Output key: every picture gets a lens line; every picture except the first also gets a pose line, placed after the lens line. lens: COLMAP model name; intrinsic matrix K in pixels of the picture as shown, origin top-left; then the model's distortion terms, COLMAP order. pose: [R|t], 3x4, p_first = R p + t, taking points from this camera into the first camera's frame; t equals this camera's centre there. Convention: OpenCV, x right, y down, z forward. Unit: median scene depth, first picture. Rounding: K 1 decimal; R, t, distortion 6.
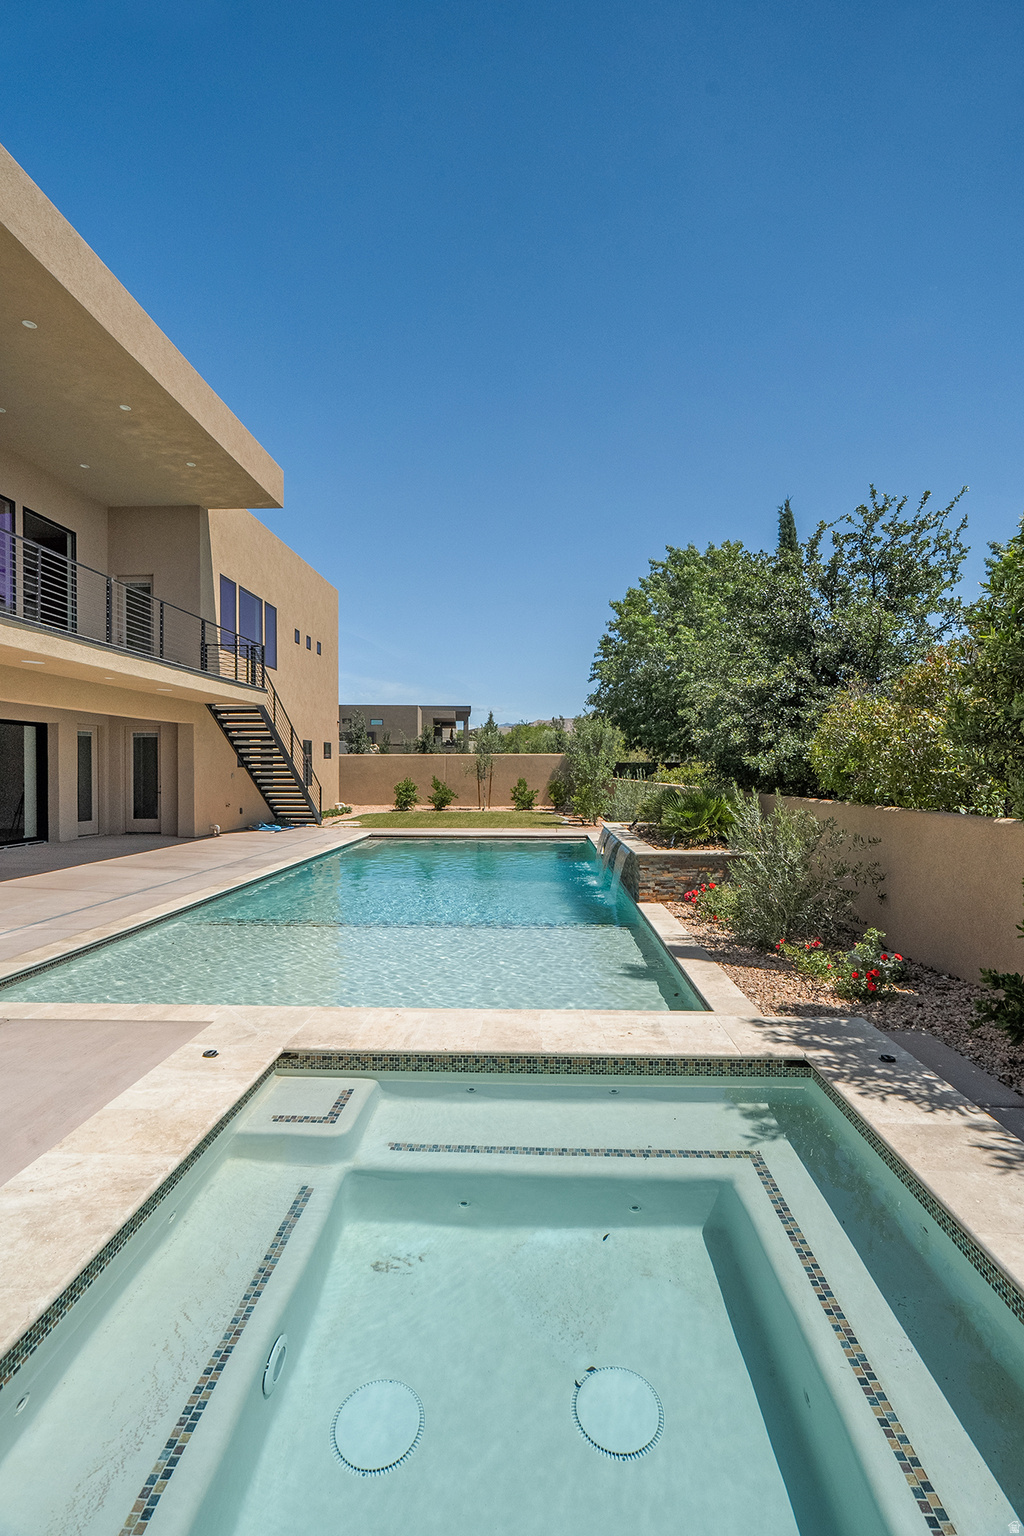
lens RADIAL K [[700.1, 0, 518.0], [0, 700.1, 775.7], [0, 0, 1]] dist [-0.003246, 0.001797]
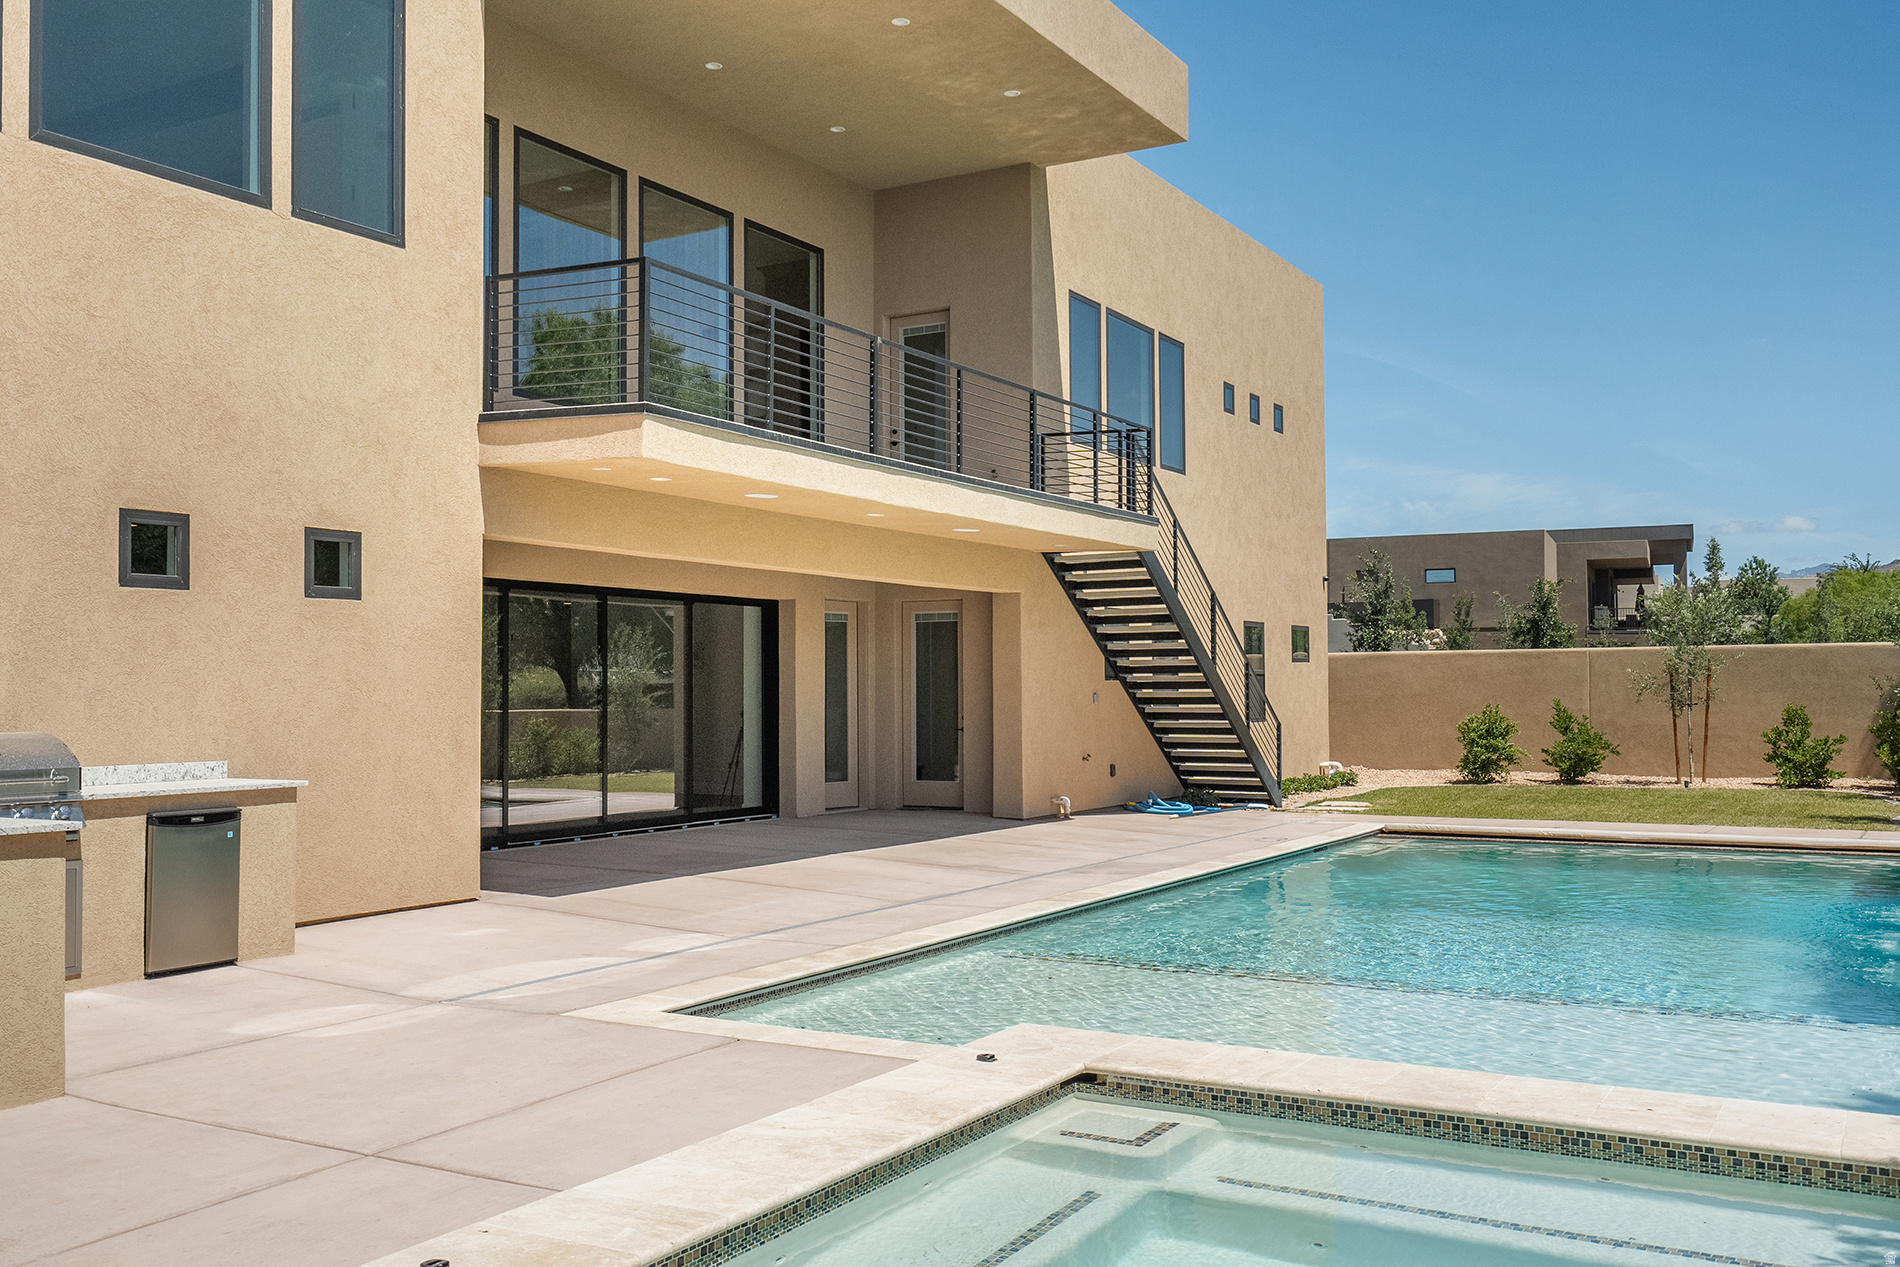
lens RADIAL K [[1713.3, 0, 950.7], [0, 1713.3, 635.5], [0, 0, 1]] dist [-0.015233, -0.000130]
pose [[0.883230, -0.021046, -0.468468, 0.067917], [0.000962, 0.999072, -0.043070, 0.009008], [0.468939, 0.037590, 0.882430, -0.109394]]
